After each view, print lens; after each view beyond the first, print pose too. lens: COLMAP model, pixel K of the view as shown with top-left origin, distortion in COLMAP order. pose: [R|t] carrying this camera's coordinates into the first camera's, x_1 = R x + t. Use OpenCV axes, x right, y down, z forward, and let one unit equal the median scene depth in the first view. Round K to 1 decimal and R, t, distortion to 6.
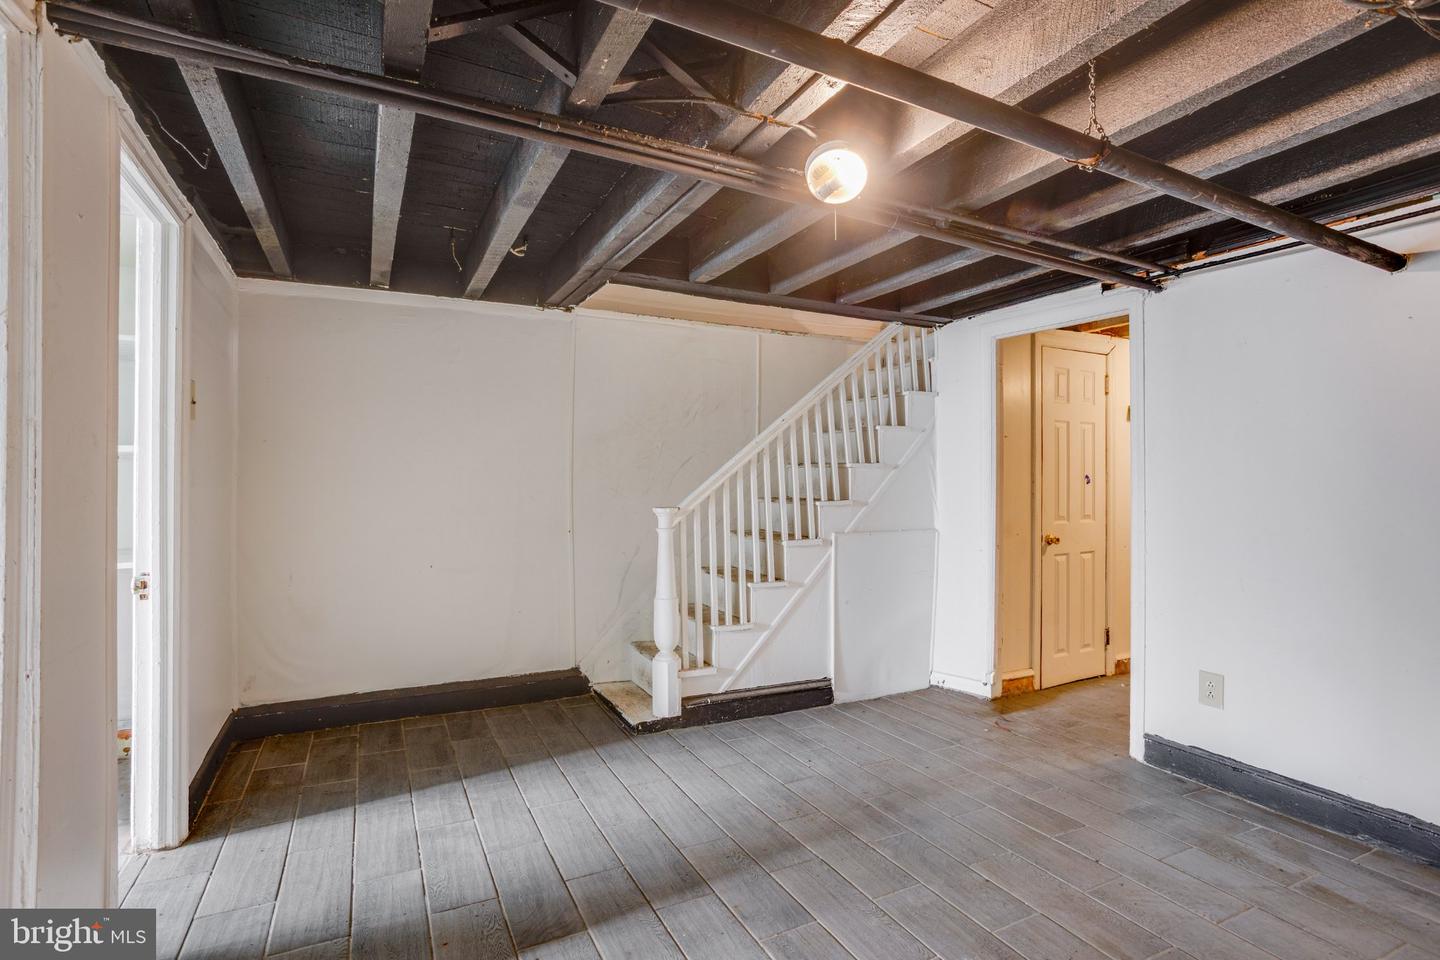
lens RADIAL K [[698.2, 0, 725.8], [0, 698.2, 477.0], [0, 0, 1]] dist [-0.046690, 0.027739]
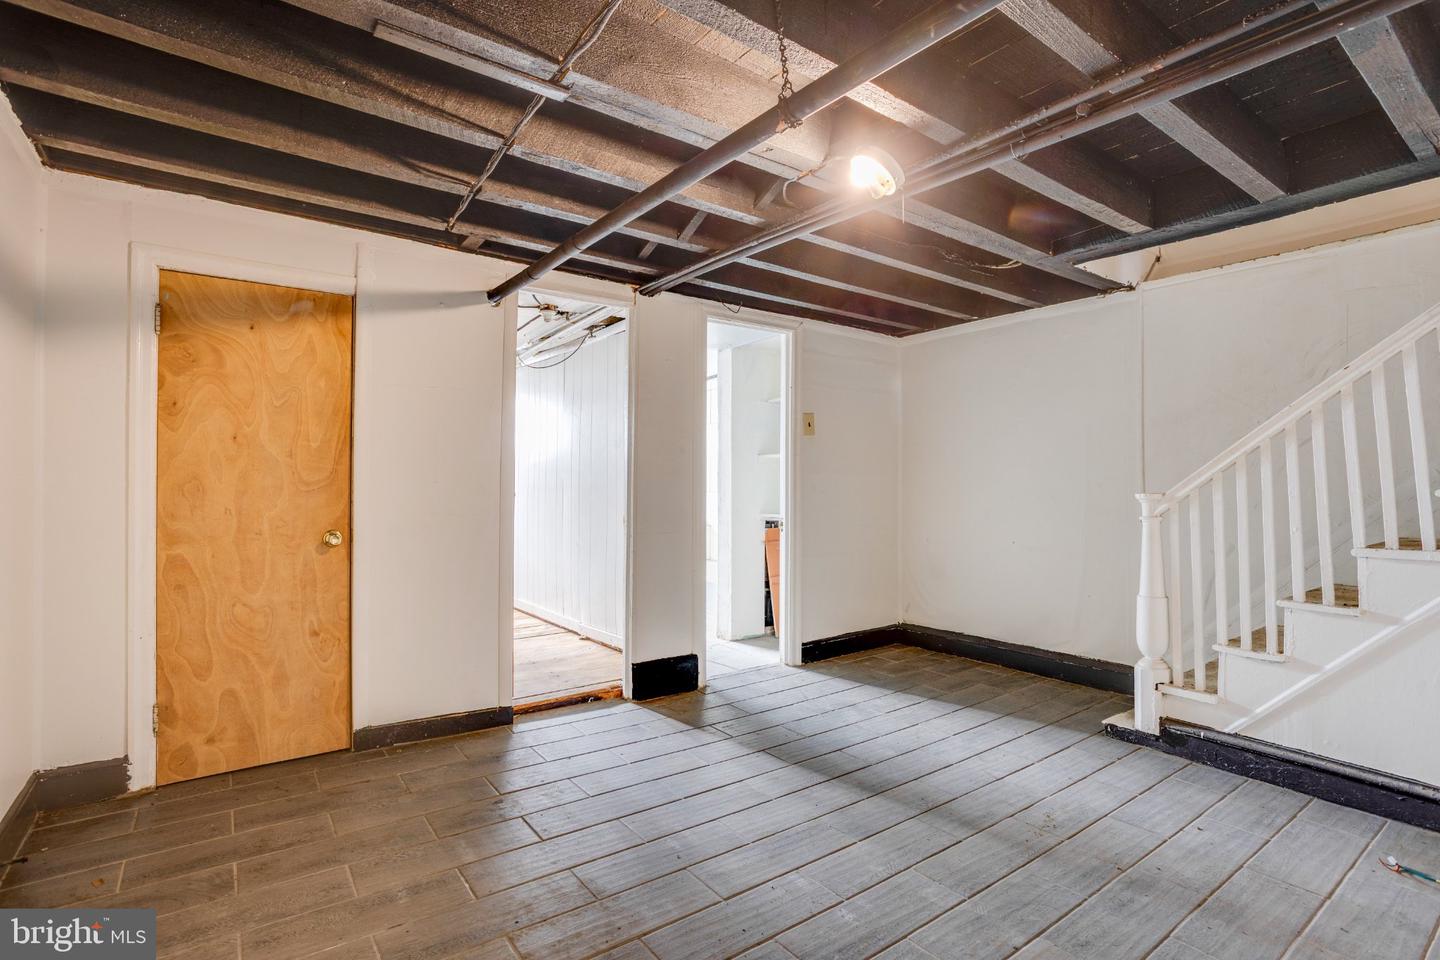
lens RADIAL K [[698.2, 0, 725.8], [0, 698.2, 477.0], [0, 0, 1]] dist [-0.046690, 0.027739]
pose [[0.168965, -0.015732, -0.985497, 0.687991], [0.008308, 0.999860, -0.014537, 0.031363], [0.985587, -0.005731, 0.169072, 0.330685]]
